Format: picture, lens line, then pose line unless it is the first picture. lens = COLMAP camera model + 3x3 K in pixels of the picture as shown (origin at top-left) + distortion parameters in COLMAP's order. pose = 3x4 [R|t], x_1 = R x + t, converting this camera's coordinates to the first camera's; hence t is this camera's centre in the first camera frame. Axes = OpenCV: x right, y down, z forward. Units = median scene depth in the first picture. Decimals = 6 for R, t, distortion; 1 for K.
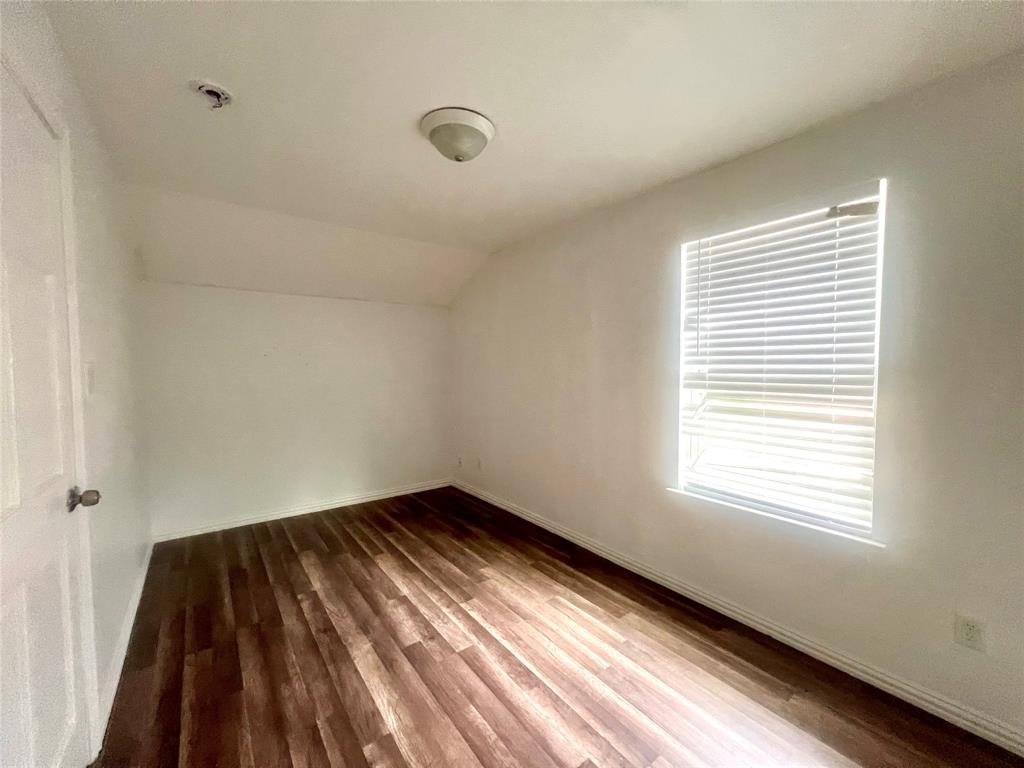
lens RADIAL K [[408.6, 0, 512.3], [0, 408.6, 385.6], [0, 0, 1]] dist [-0.000571, 0.000839]
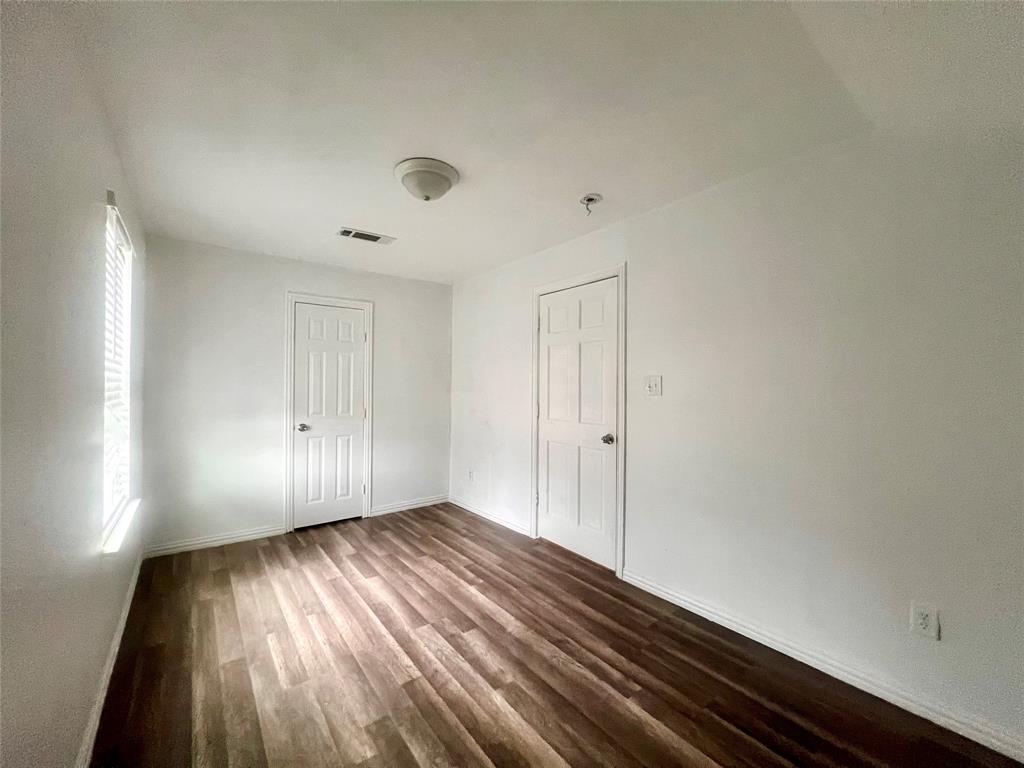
lens RADIAL K [[408.6, 0, 512.6], [0, 408.6, 384.2], [0, 0, 1]] dist [-0.000571, 0.000839]
pose [[-0.999942, -0.003503, -0.010180, -0.327021], [-0.003998, 0.998790, 0.049018, -0.073862], [0.009996, 0.049056, -0.998746, 1.952284]]
